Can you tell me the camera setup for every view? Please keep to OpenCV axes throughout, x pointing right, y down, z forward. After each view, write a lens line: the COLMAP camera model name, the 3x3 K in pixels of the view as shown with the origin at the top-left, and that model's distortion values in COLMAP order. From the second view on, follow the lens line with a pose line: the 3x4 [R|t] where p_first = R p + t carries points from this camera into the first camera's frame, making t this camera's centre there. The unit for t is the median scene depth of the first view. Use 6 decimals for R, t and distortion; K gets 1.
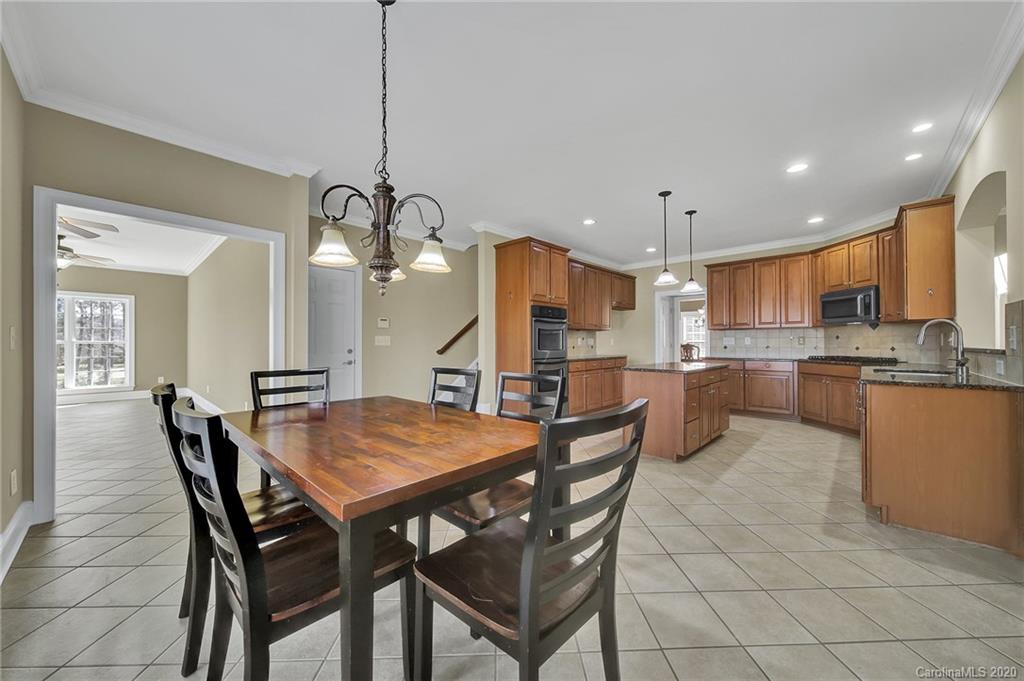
lens RADIAL K [[367.3, 0, 509.0], [0, 367.3, 340.7], [0, 0, 1]] dist [0.000408, -0.000007]
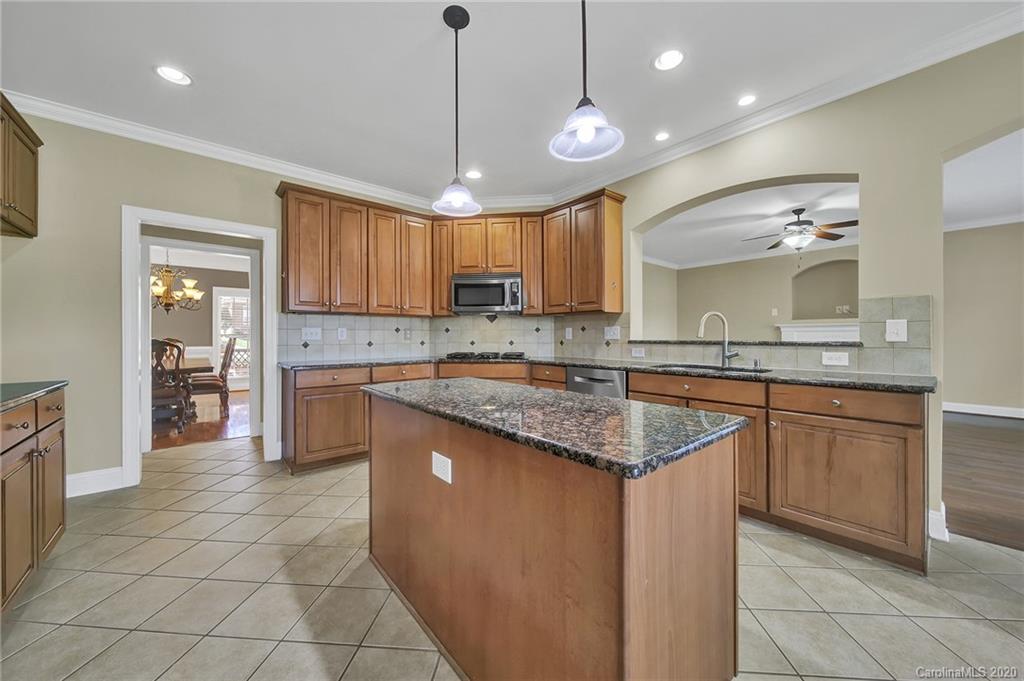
lens RADIAL K [[367.3, 0, 528.1], [0, 367.3, 340.4], [0, 0, 1]] dist [0.000408, -0.000007]
pose [[0.101851, -0.012106, 0.994726, 0.083201], [-0.004370, 0.999911, 0.012617, 0.003158], [-0.994790, -0.005632, 0.101789, 0.758412]]
